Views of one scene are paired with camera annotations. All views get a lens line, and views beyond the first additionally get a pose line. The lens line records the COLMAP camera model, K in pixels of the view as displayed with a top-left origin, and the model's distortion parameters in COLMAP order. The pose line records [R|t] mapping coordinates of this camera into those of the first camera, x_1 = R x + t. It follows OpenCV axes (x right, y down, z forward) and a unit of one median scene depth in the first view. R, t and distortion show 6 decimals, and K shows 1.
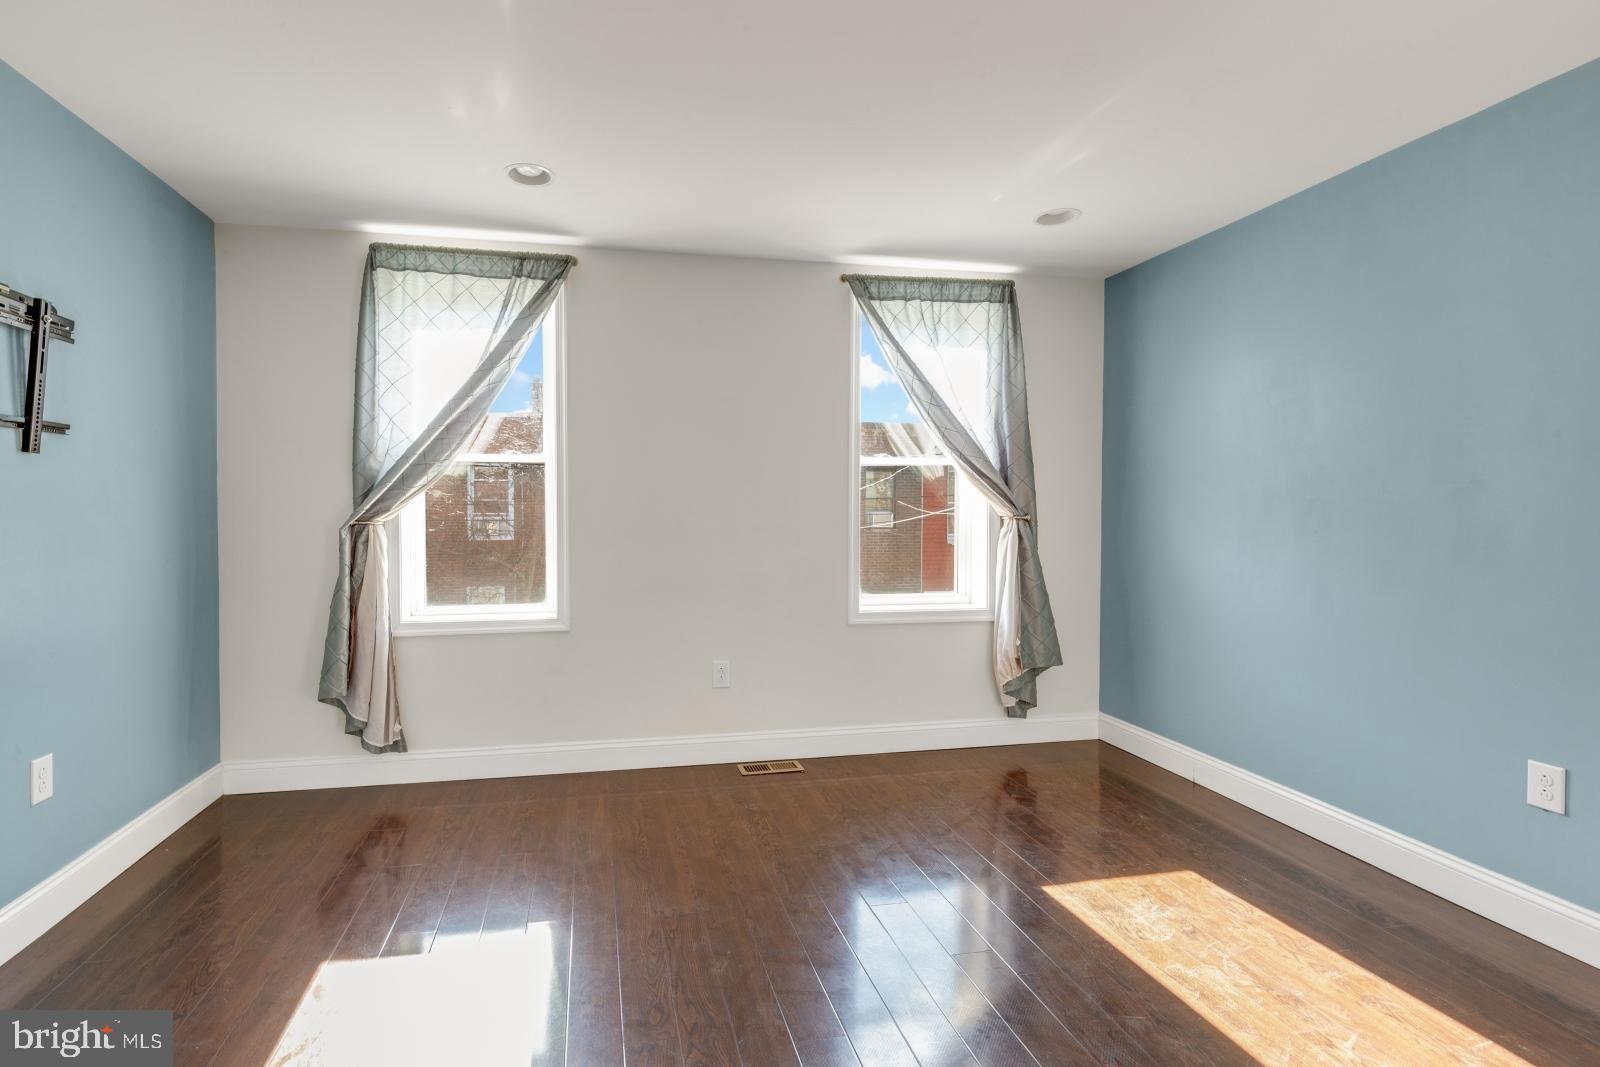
lens RADIAL K [[906.0, 0, 803.5], [0, 906.0, 521.1], [0, 0, 1]] dist [0.005319, 0.001348]
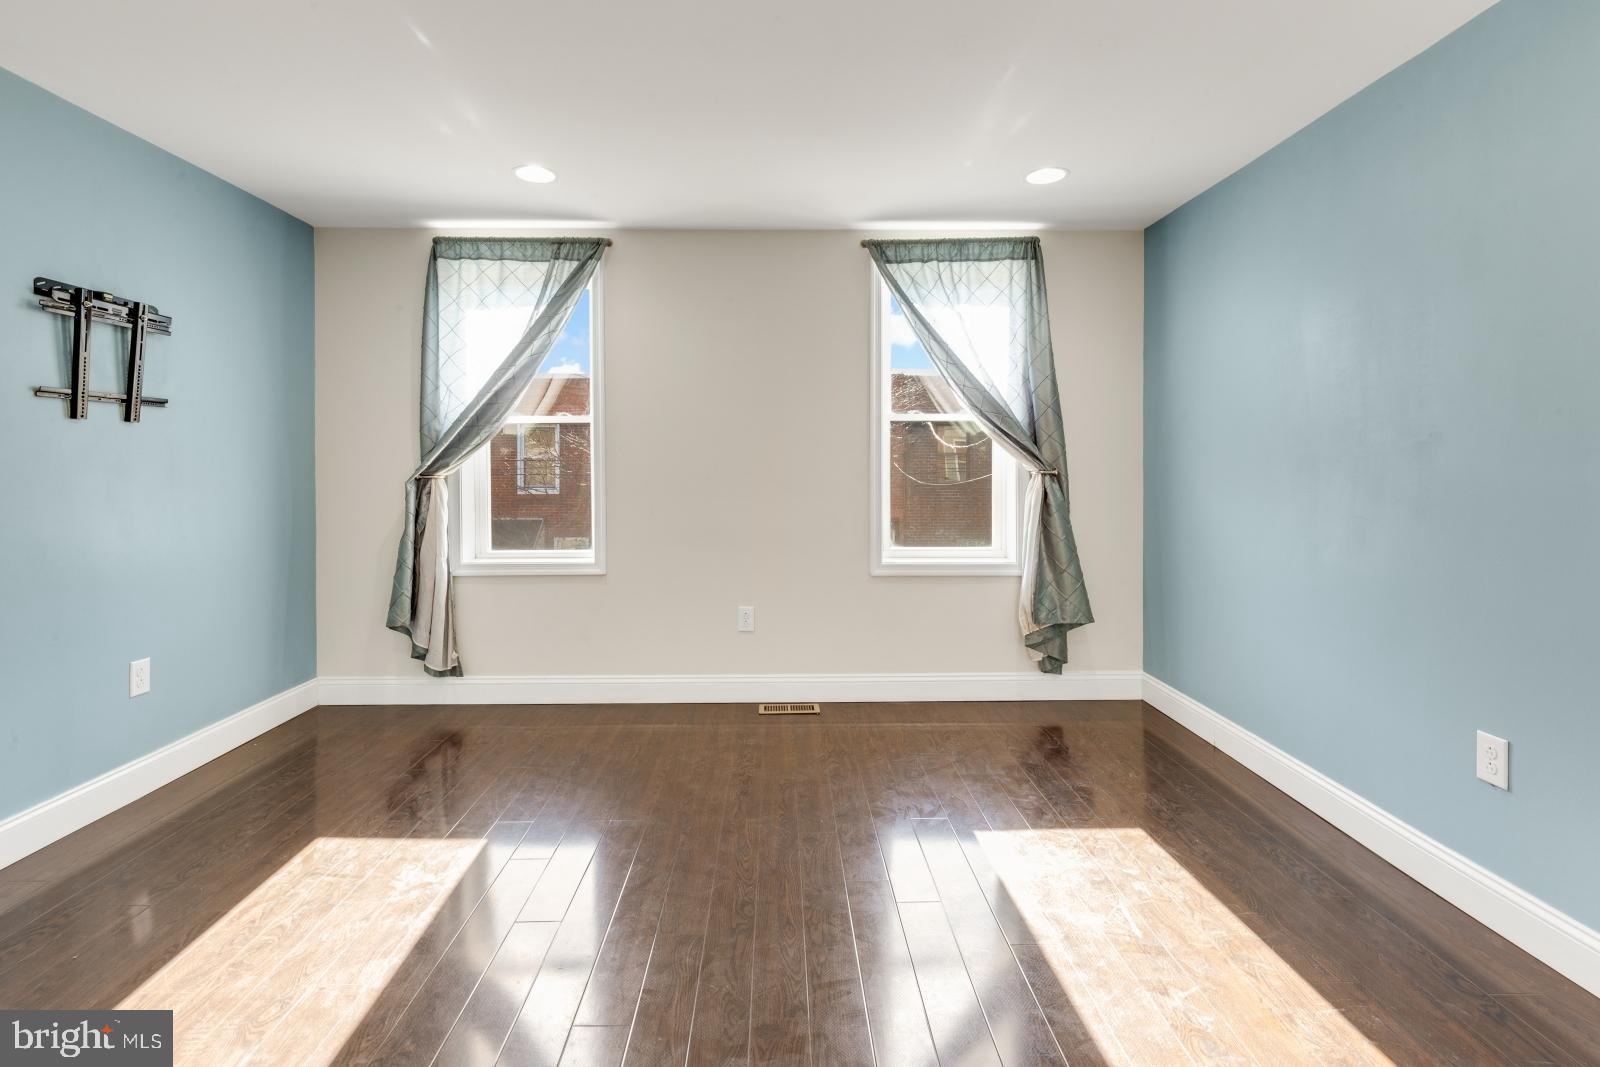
lens RADIAL K [[930.5, 0, 852.2], [0, 930.5, 463.4], [0, 0, 1]] dist [0.004823, 0.000989]
pose [[0.979724, -0.001980, -0.200344, 0.277879], [-0.000718, 0.999910, -0.013390, 0.000005], [0.200352, 0.013263, 0.979634, -0.059296]]
